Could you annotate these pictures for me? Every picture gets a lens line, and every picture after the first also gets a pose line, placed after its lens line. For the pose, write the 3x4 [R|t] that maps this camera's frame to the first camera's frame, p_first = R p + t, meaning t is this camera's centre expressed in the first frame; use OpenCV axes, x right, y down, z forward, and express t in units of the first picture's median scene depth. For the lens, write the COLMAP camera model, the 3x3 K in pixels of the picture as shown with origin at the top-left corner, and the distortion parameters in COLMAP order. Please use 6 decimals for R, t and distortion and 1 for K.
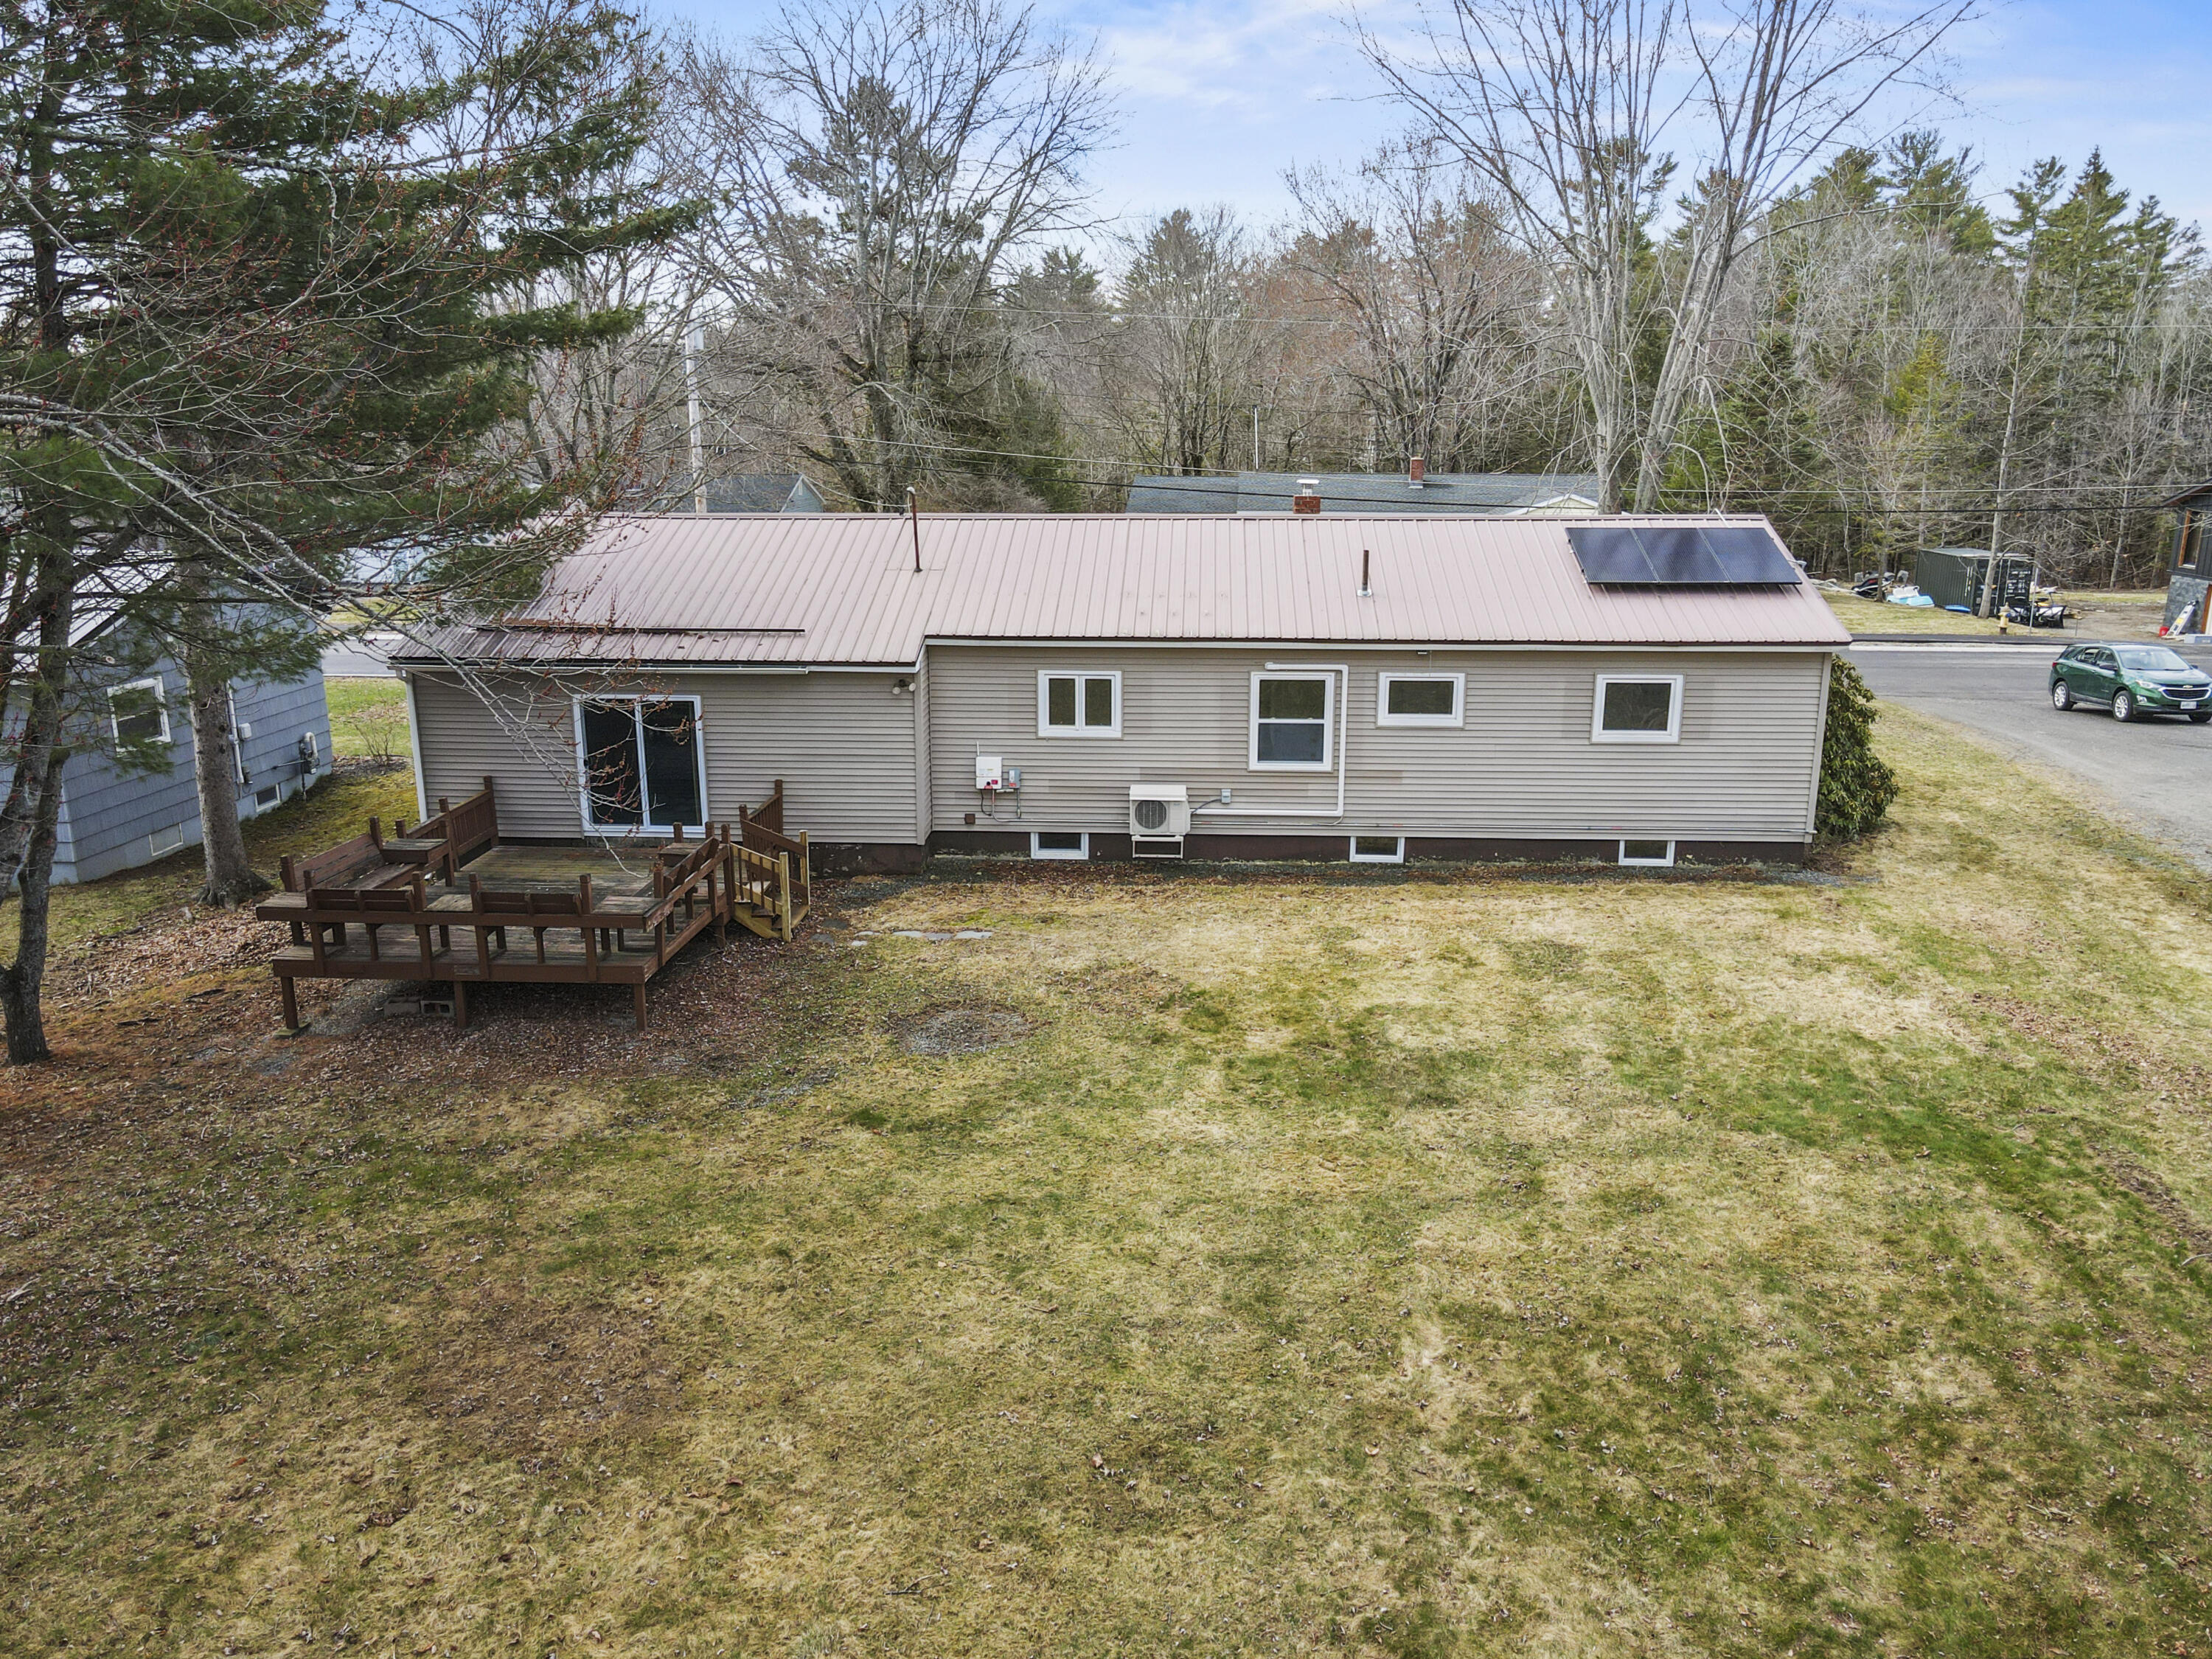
lens RADIAL K [[1630.6, 0, 1109.7], [0, 1630.6, 823.5], [0, 0, 1]] dist [0.016194, 0.008528]
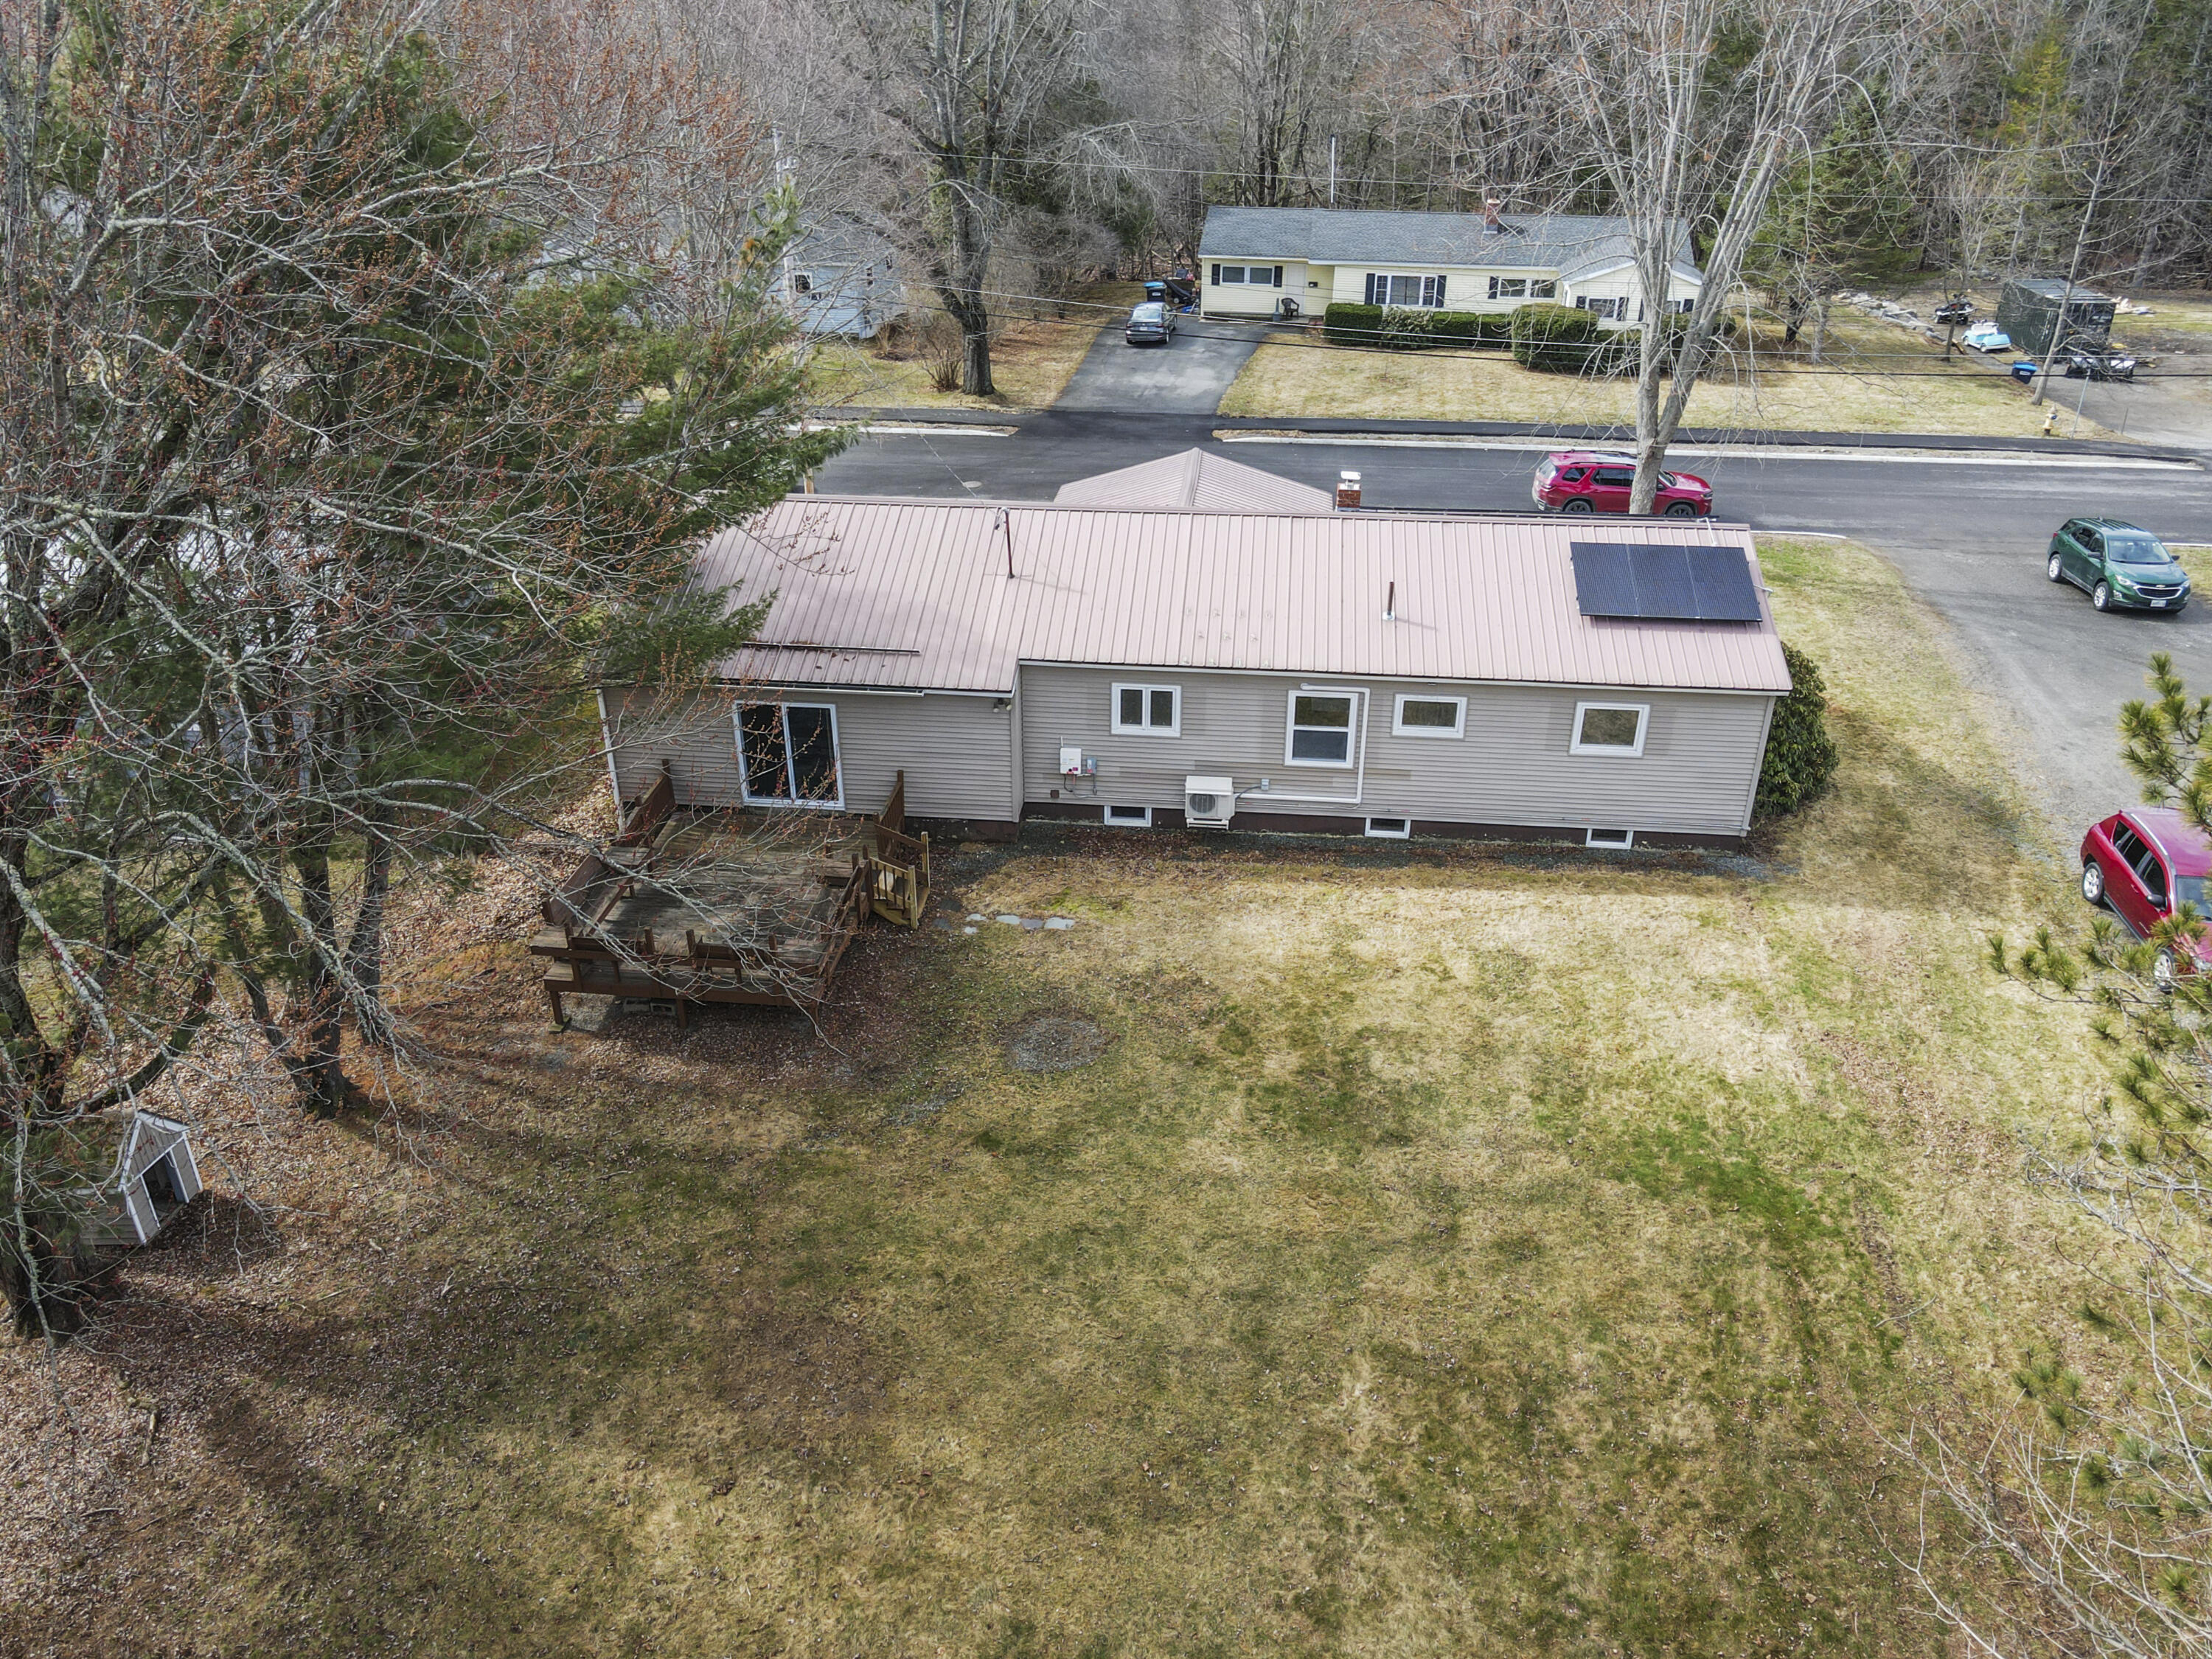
lens RADIAL K [[1630.6, 0, 1110.9], [0, 1630.6, 838.3], [0, 0, 1]] dist [0.016194, 0.008528]
pose [[0.999102, 0.022189, -0.036090, 0.002105], [-0.012206, 0.966514, 0.256322, -0.454915], [0.040569, -0.255652, 0.965917, -0.300266]]
